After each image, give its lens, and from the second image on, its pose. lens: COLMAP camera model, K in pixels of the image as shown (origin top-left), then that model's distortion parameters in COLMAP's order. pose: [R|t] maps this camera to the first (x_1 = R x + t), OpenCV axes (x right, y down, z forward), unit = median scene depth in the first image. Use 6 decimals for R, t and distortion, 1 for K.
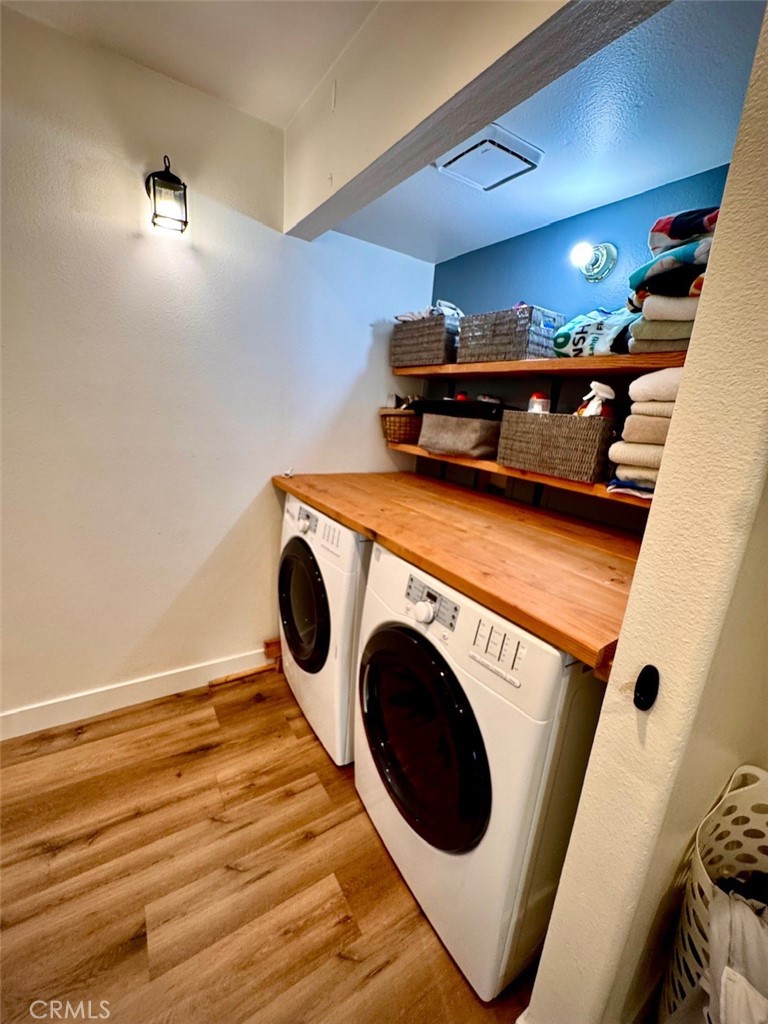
lens RADIAL K [[410.2, 0, 384.5], [0, 410.2, 508.5], [0, 0, 1]] dist [-0.004895, 0.000936]
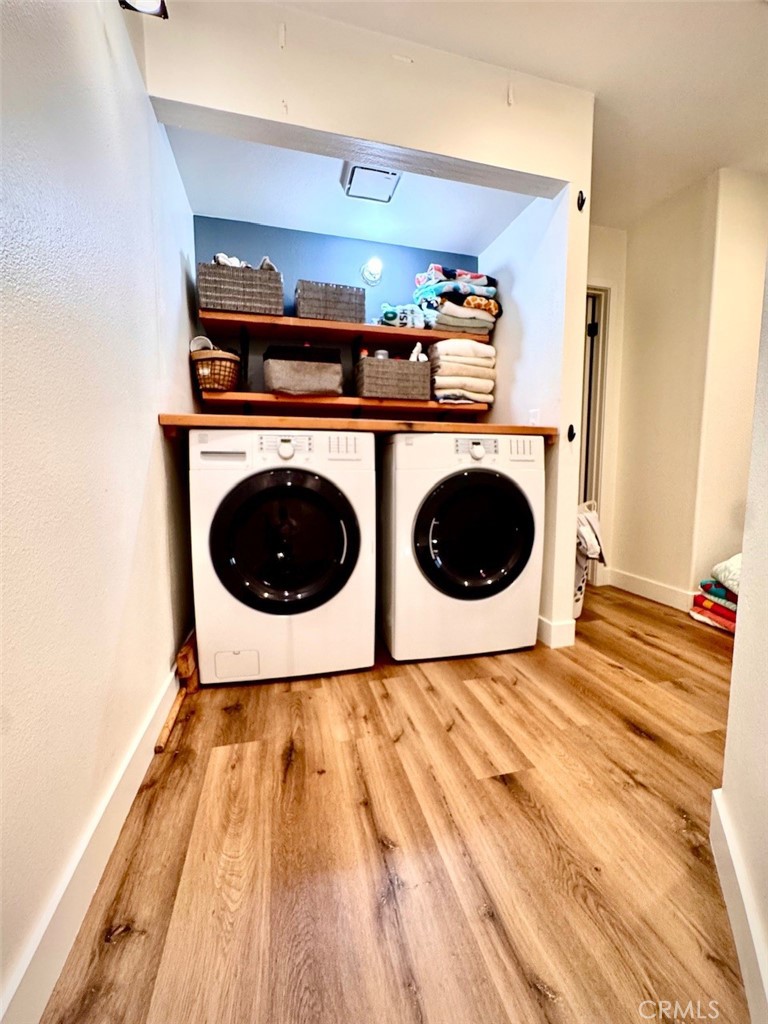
lens RADIAL K [[410.2, 0, 384.5], [0, 410.2, 508.5], [0, 0, 1]] dist [-0.004895, 0.000936]
pose [[0.324632, -0.175241, 0.929465, -1.201234], [0.250540, 0.963517, 0.094156, 0.163119], [-0.912055, 0.202302, 0.356693, 0.593374]]
